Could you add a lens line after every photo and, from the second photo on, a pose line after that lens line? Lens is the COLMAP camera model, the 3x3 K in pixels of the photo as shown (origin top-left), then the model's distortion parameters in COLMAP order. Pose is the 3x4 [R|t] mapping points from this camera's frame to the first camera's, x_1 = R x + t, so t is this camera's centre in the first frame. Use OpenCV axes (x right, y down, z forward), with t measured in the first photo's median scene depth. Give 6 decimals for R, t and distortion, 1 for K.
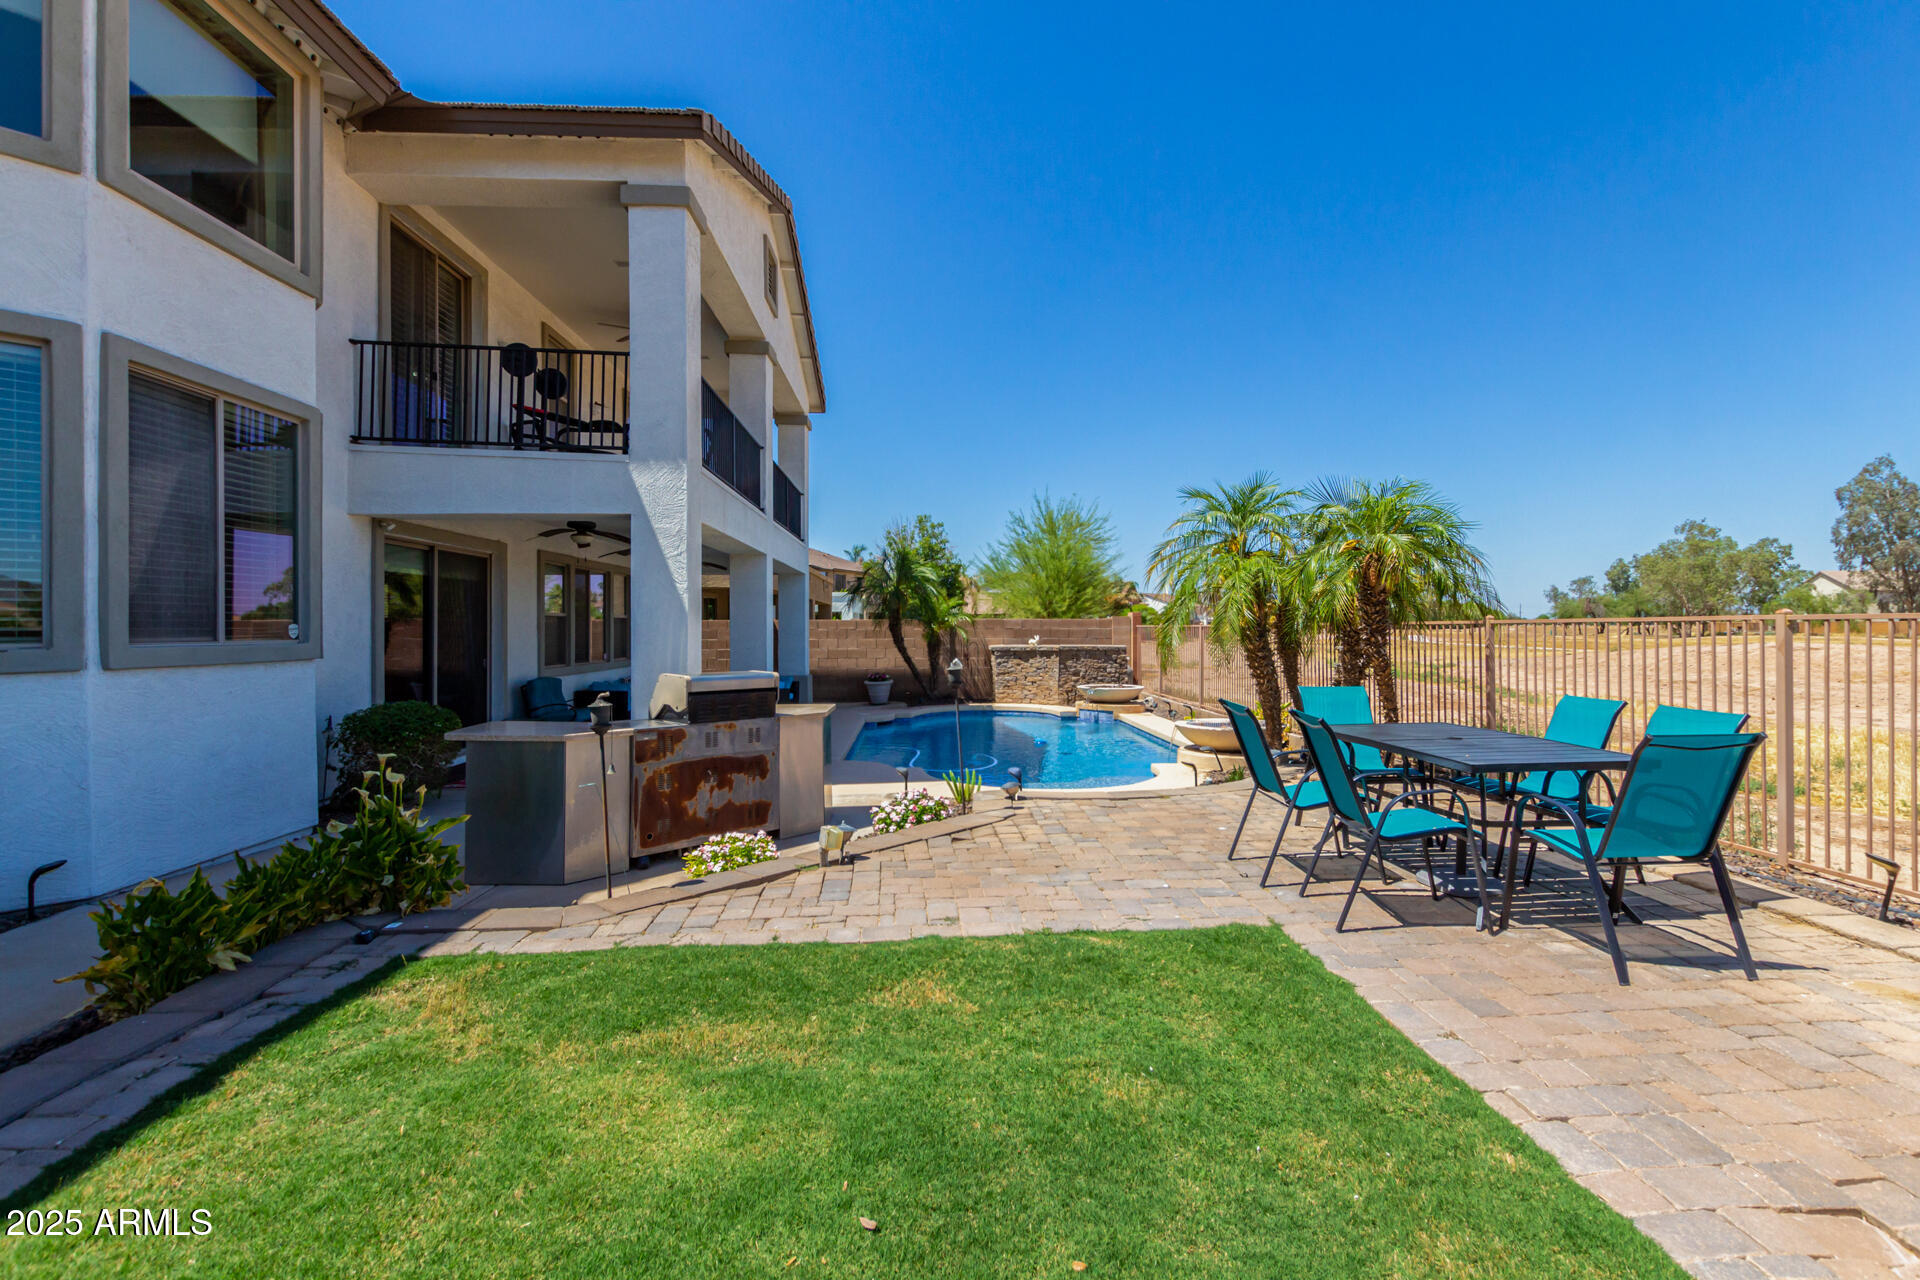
lens RADIAL K [[888.5, 0, 968.3], [0, 888.5, 607.3], [0, 0, 1]] dist [0.008215, -0.002012]
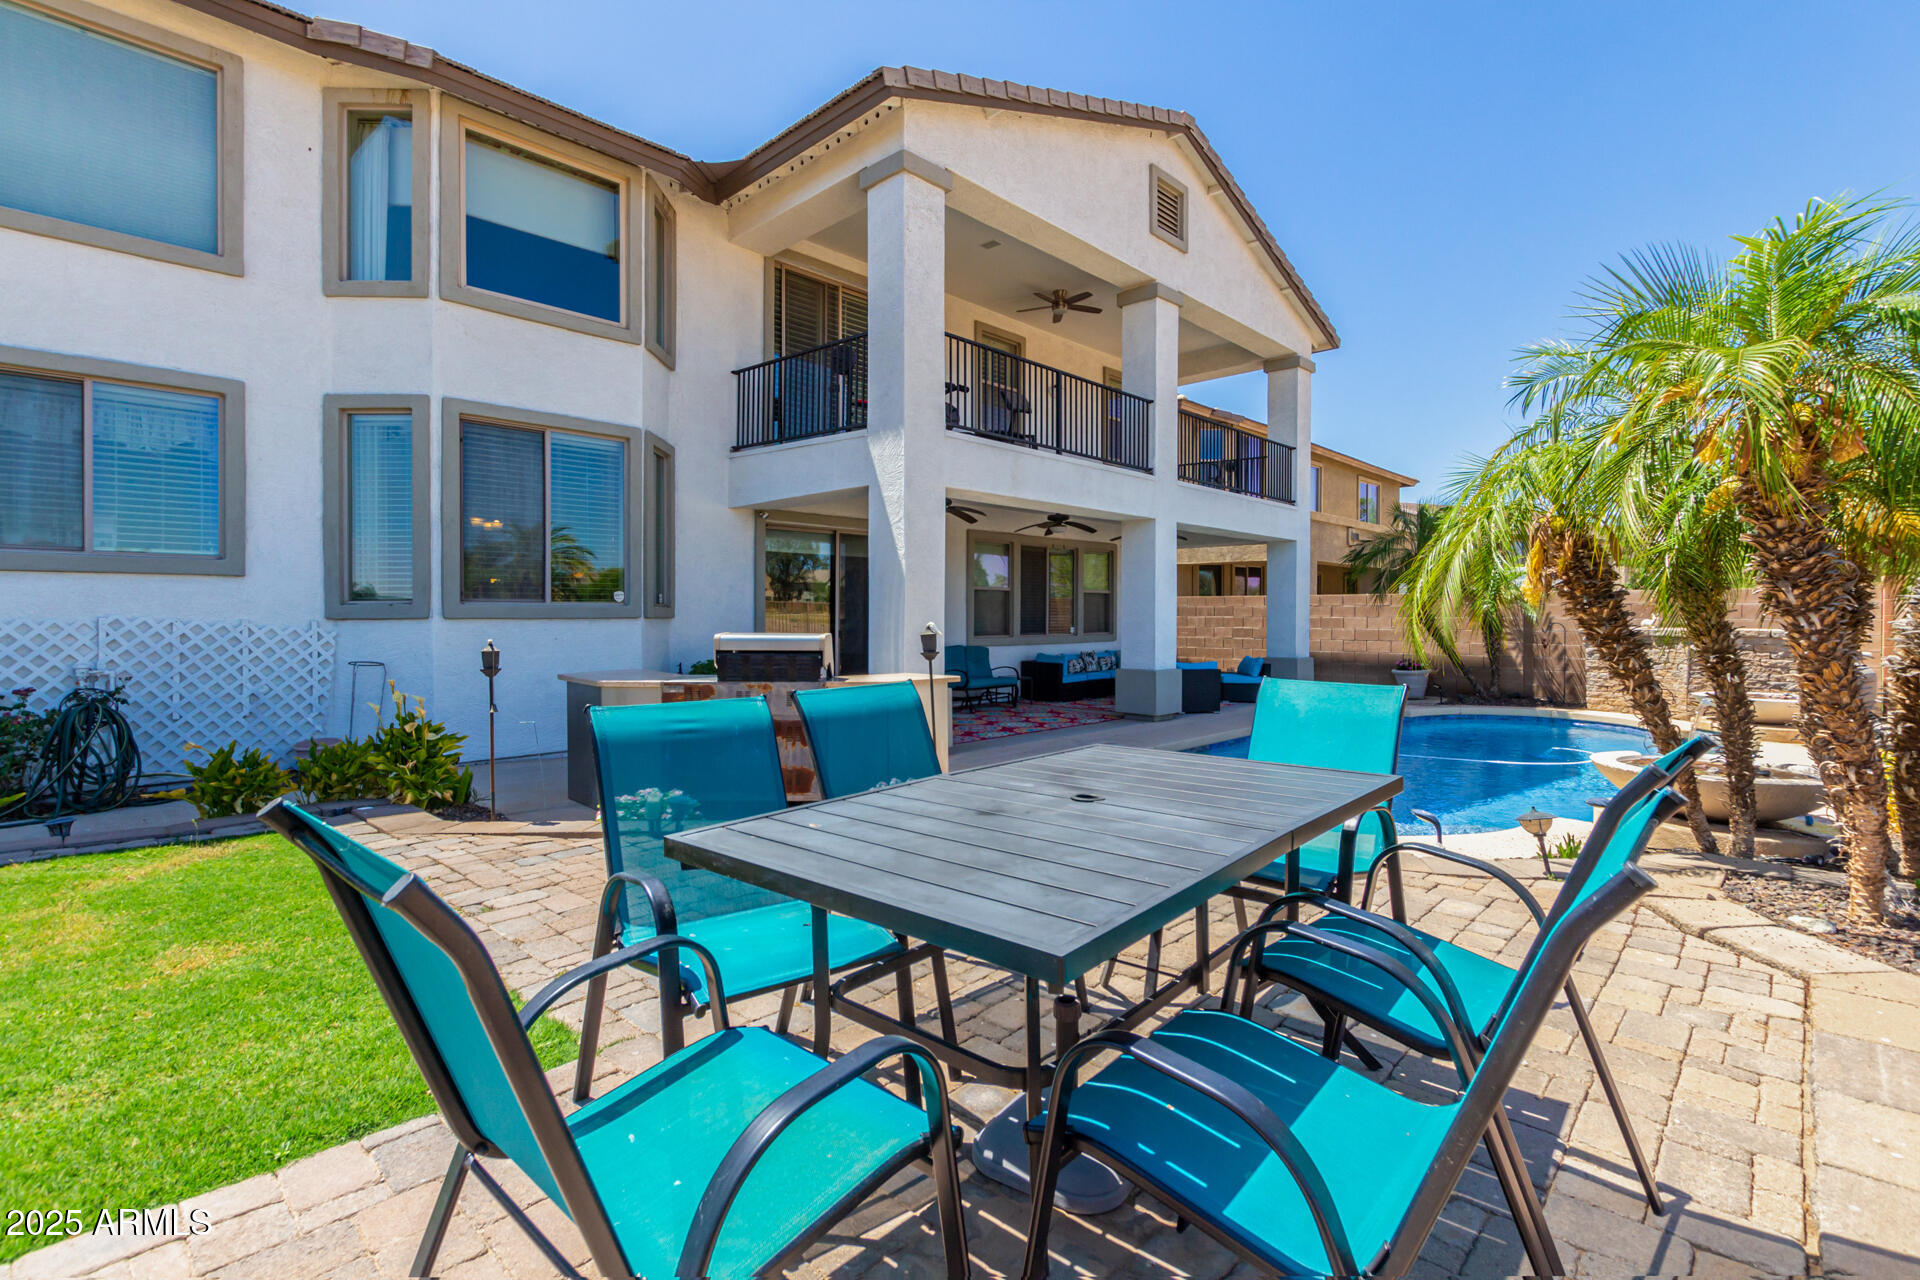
lens RADIAL K [[888.5, 0, 965.3], [0, 888.5, 593.3], [0, 0, 1]] dist [0.008215, -0.002012]
pose [[0.683018, -0.013421, -0.730279, 0.241362], [0.014338, 0.999885, -0.004965, 0.015198], [0.730261, -0.007080, 0.683131, 0.196742]]
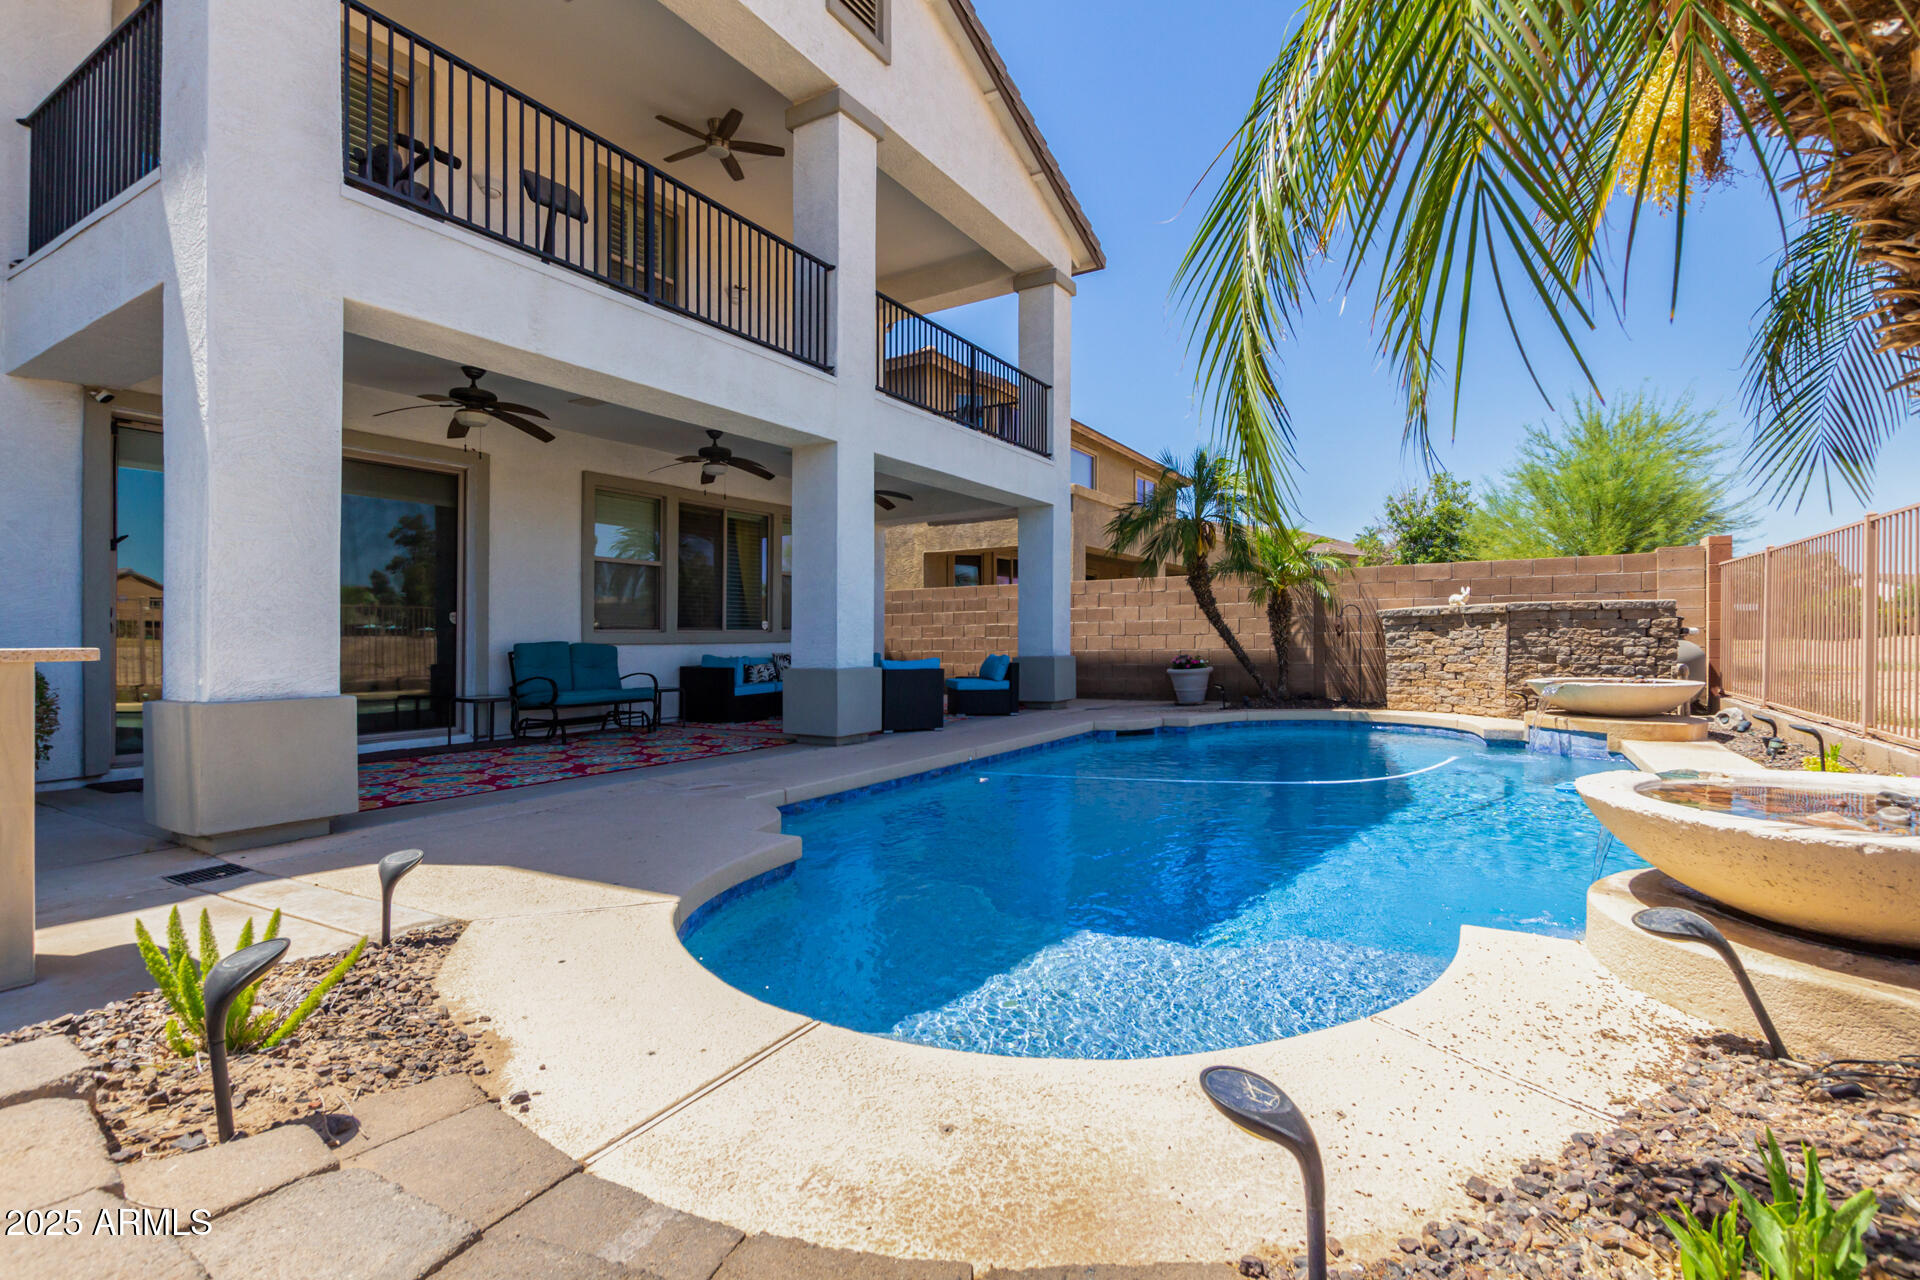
lens RADIAL K [[888.5, 0, 968.2], [0, 888.5, 632.3], [0, 0, 1]] dist [0.008215, -0.002012]
pose [[0.828532, -0.011207, -0.559830, 0.147358], [0.023336, 0.999622, 0.014526, 0.050721], [0.559456, -0.025099, 0.828480, 0.440480]]
